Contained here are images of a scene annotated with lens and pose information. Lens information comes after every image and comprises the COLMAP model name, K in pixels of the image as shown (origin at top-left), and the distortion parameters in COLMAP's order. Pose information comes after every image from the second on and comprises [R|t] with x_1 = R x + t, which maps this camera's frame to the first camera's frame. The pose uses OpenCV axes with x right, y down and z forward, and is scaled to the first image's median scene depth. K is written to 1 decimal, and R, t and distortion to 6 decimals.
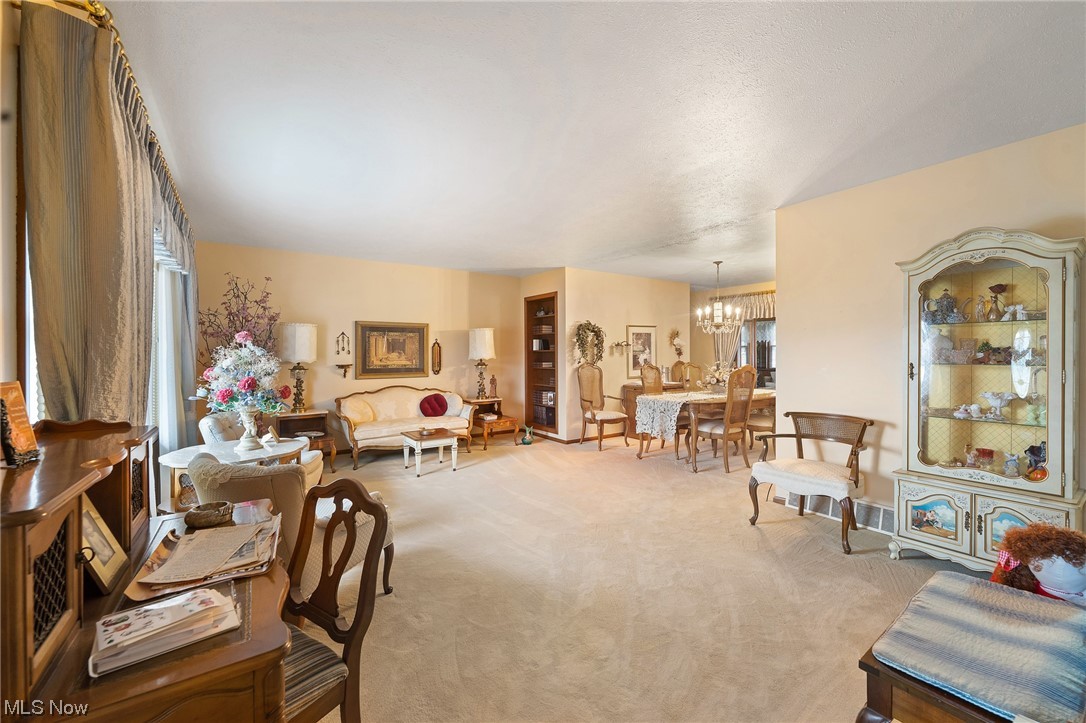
lens RADIAL K [[439.5, 0, 542.3], [0, 439.5, 355.9], [0, 0, 1]] dist [-0.000229, -0.000004]
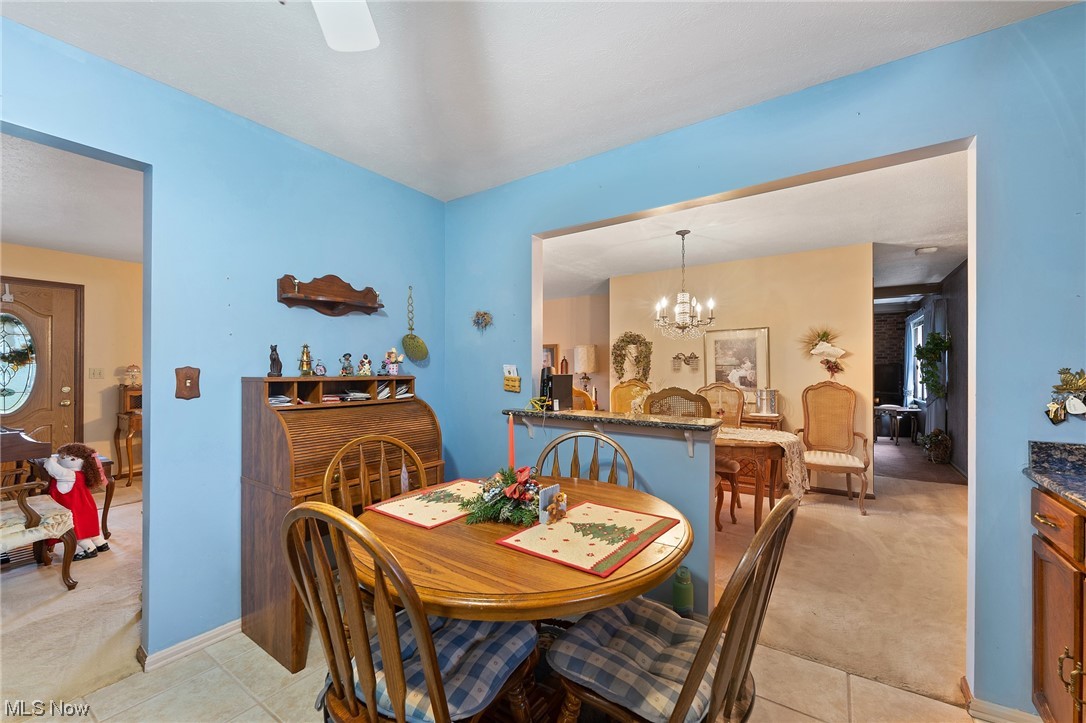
lens RADIAL K [[428.6, 0, 543.0], [0, 428.6, 361.5], [0, 0, 1]] dist [0.001280, 0.000152]
pose [[0.355220, -0.012926, -0.934693, 0.821534], [-0.009737, 0.999799, -0.017526, -0.002375], [0.934732, 0.015327, 0.355023, 0.505016]]
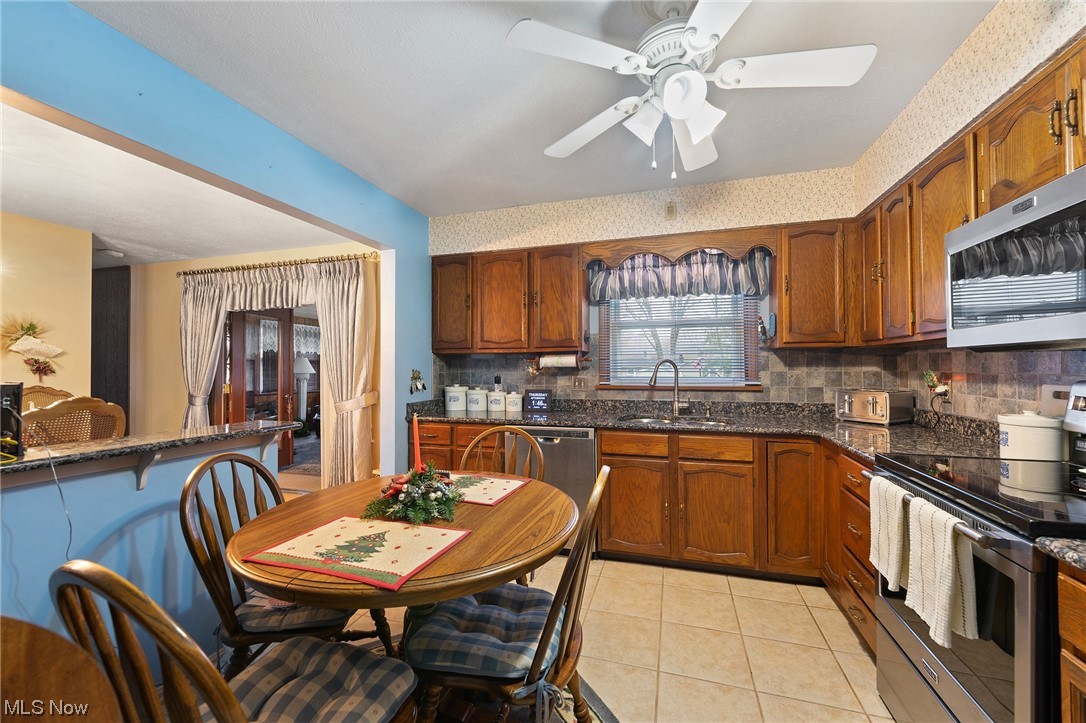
lens RADIAL K [[439.5, 0, 542.3], [0, 439.5, 355.9], [0, 0, 1]] dist [-0.000229, -0.000004]
pose [[0.781388, 0.021216, 0.623685, 0.506655], [0.006389, 0.999098, -0.041991, 0.001557], [-0.624013, 0.036796, 0.780547, 0.344816]]
